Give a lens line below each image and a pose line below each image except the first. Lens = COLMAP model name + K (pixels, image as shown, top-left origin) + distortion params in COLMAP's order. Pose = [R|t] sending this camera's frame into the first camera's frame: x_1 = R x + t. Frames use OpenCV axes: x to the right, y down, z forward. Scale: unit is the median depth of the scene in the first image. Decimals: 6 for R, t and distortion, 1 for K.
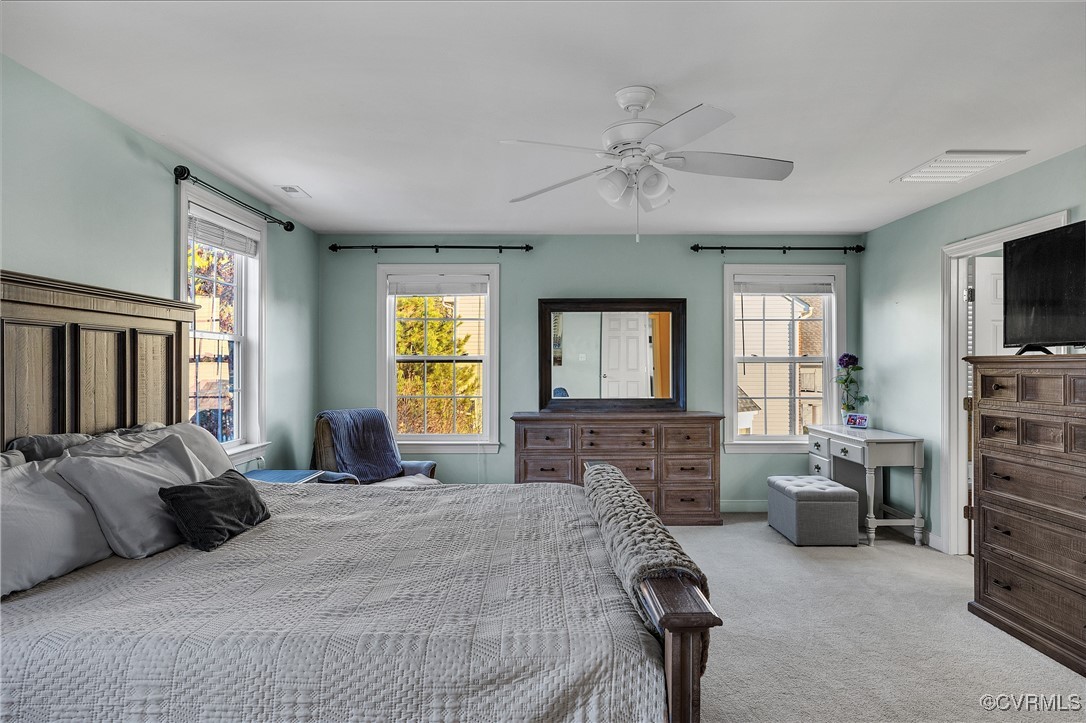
lens RADIAL K [[645.4, 0, 542.5], [0, 645.4, 360.5], [0, 0, 1]] dist [0.004750, 0.001461]
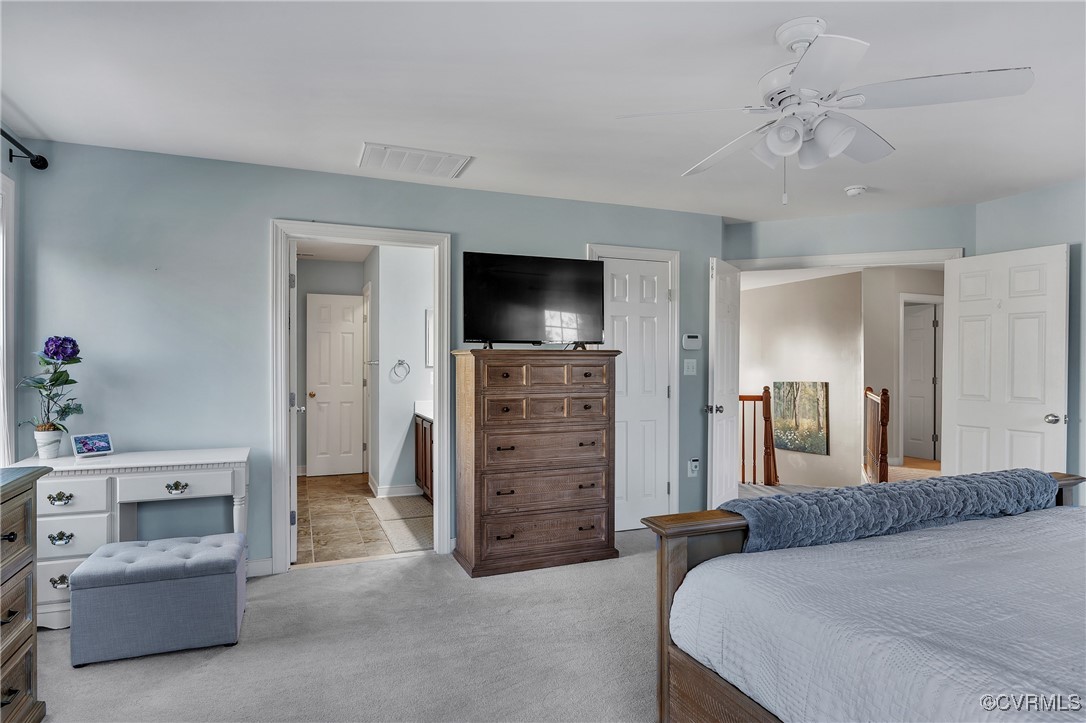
lens RADIAL K [[645.4, 0, 543.5], [0, 645.4, 362.4], [0, 0, 1]] dist [0.004750, 0.001461]
pose [[-0.388392, -0.005403, 0.921479, -0.136121], [-0.005260, 0.999980, 0.003647, 0.004110], [-0.921479, -0.003430, -0.388412, 0.441227]]
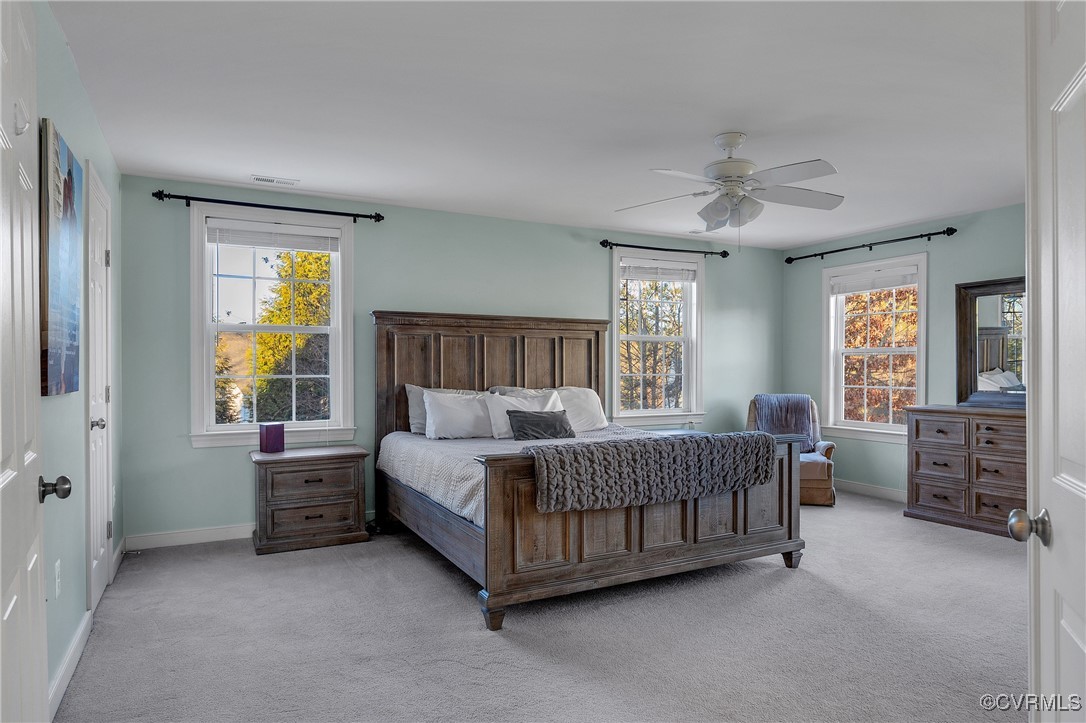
lens RADIAL K [[645.4, 0, 544.9], [0, 645.4, 364.8], [0, 0, 1]] dist [0.004750, 0.001461]
pose [[0.473506, -0.002424, -0.880787, 0.574790], [0.005683, 0.999984, 0.000303, 0.018543], [0.880772, -0.005149, 0.473512, 0.033221]]
